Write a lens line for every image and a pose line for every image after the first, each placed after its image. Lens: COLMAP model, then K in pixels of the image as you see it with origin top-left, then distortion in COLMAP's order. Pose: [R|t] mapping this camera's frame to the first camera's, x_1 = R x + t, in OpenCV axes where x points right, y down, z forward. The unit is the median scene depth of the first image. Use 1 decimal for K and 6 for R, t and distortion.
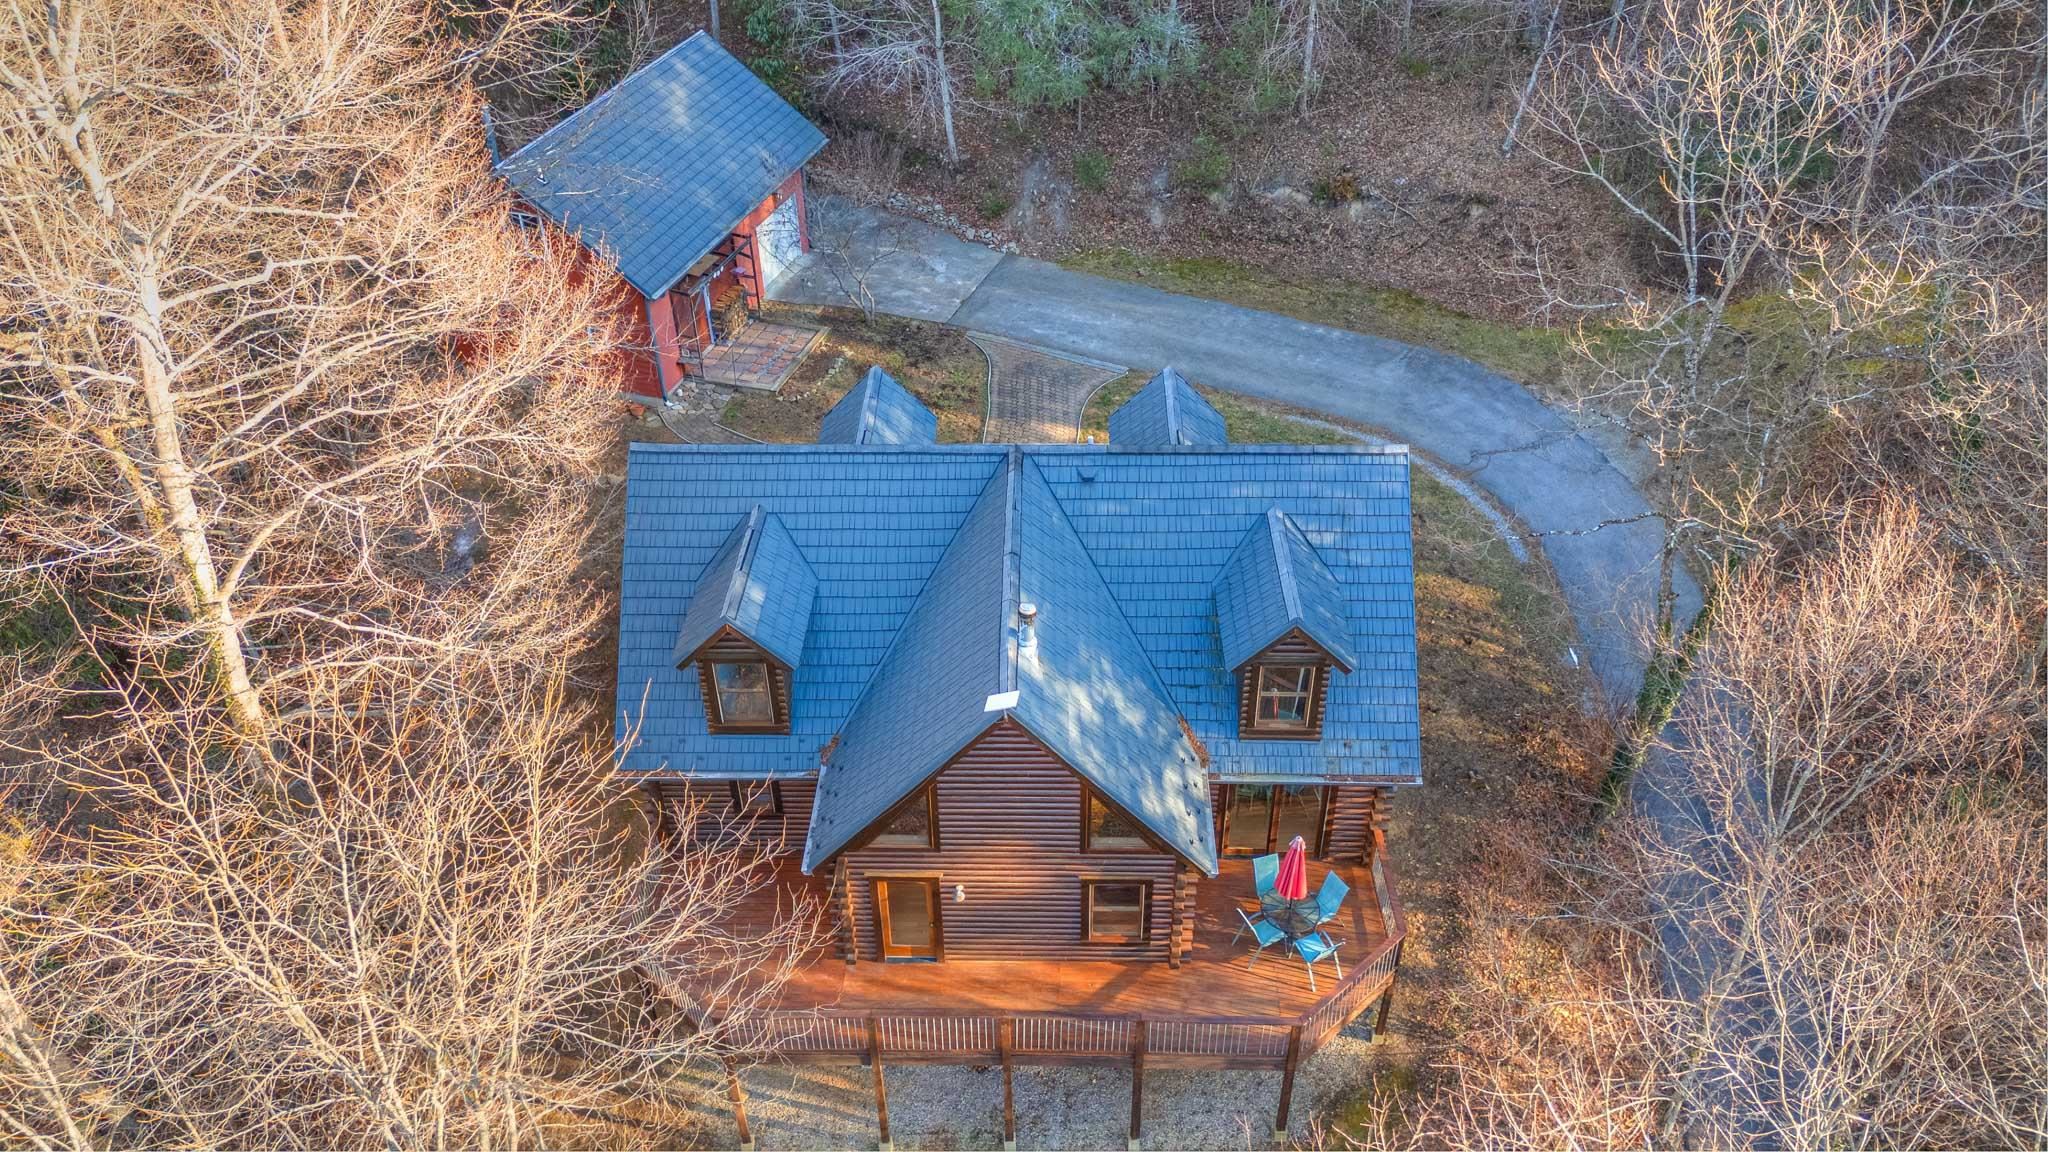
lens RADIAL K [[1453.6, 0, 1024.0], [0, 1453.6, 576.0], [0, 0, 1]] dist [0.001395, 0.000208]
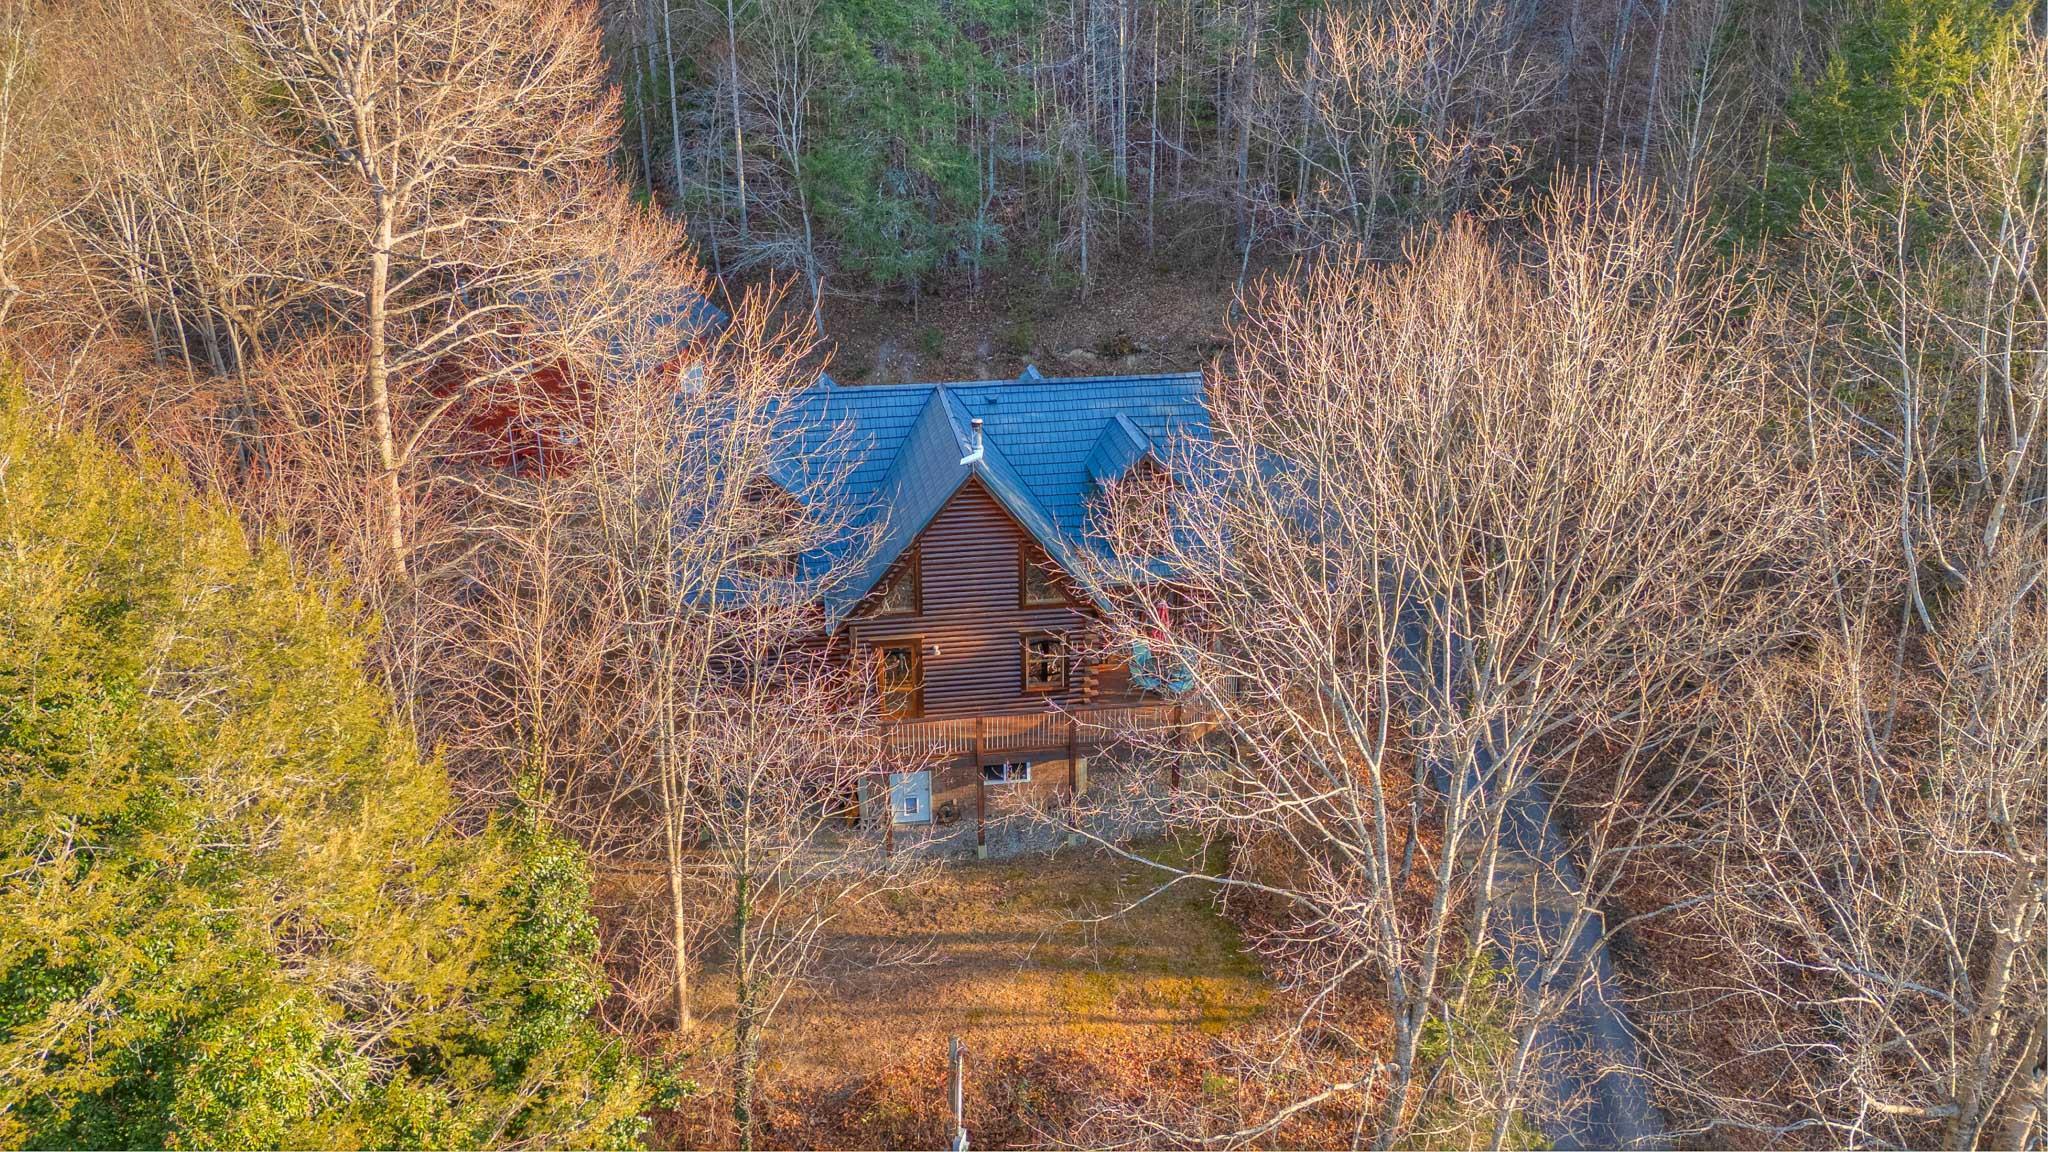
lens RADIAL K [[1453.6, 0, 1024.0], [0, 1453.6, 576.0], [0, 0, 1]] dist [0.001395, 0.000208]
pose [[0.984473, -0.055384, 0.166567, -0.134331], [0.099020, 0.958747, -0.266455, 0.373585], [-0.144939, 0.278812, 0.949345, -0.257967]]
